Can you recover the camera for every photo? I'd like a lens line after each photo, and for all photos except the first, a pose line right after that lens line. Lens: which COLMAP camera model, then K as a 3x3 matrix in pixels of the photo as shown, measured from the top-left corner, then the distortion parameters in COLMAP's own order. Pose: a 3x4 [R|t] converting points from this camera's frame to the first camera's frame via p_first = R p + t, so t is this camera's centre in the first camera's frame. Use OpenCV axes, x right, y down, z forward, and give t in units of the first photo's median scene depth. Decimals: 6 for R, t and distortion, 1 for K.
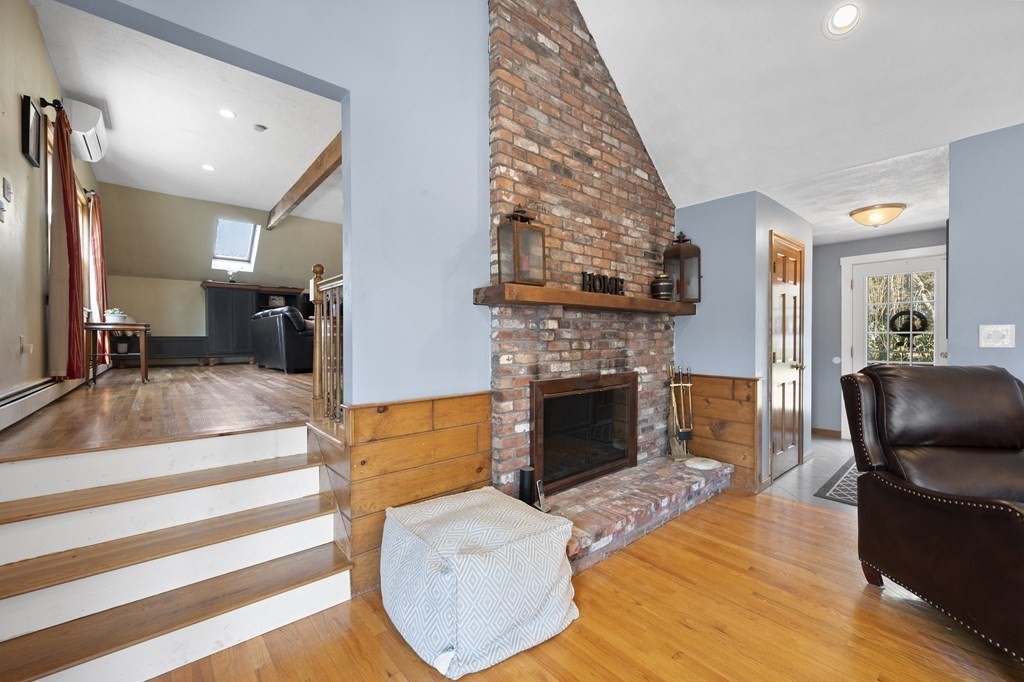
lens RADIAL K [[404.7, 0, 508.3], [0, 404.7, 343.5], [0, 0, 1]] dist [-0.003671, 0.000359]
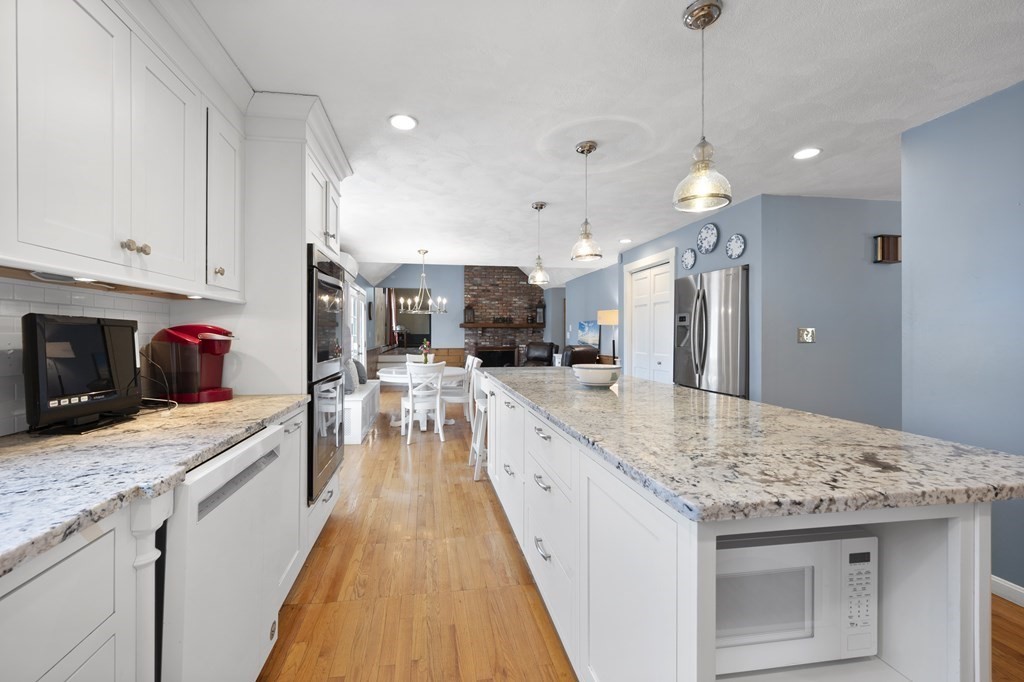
lens RADIAL K [[404.7, 0, 494.9], [0, 404.7, 332.4], [0, 0, 1]] dist [-0.003671, 0.000359]
pose [[0.855644, 0.000675, -0.517564, 2.079146], [-0.008649, 0.999878, -0.012994, 0.005193], [0.517492, 0.015595, 0.855546, -2.097548]]
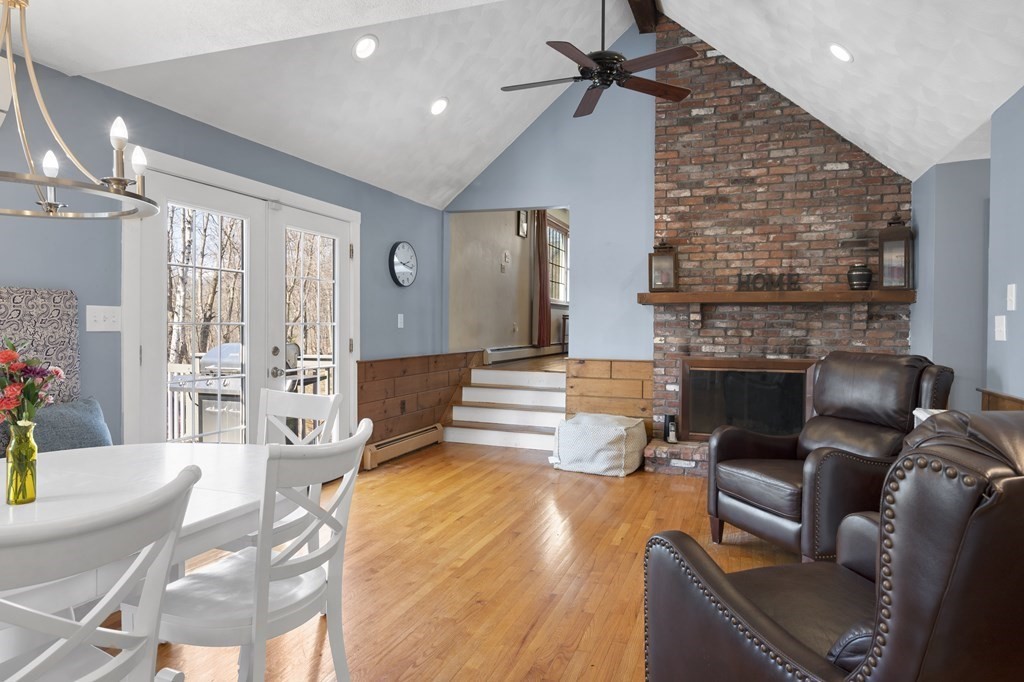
lens RADIAL K [[625.5, 0, 511.3], [0, 625.5, 326.1], [0, 0, 1]] dist [-0.016665, -0.002547]
pose [[0.491995, 0.013085, -0.870500, 1.527569], [-0.019711, 0.999798, 0.003888, -0.010113], [0.870375, 0.015246, 0.492154, -0.556775]]
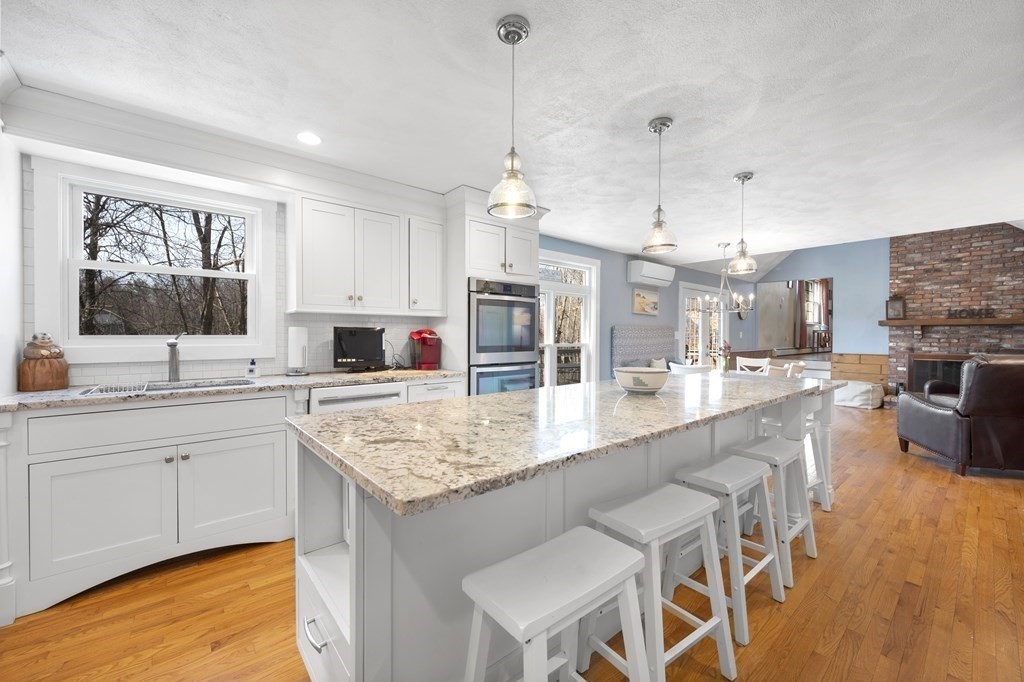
lens RADIAL K [[404.7, 0, 513.2], [0, 404.7, 337.2], [0, 0, 1]] dist [-0.003671, 0.000359]
pose [[0.009280, 0.013051, -0.999872, 2.535023], [-0.015605, 0.999795, 0.012905, -0.006642], [0.999835, 0.015484, 0.009481, -1.571158]]
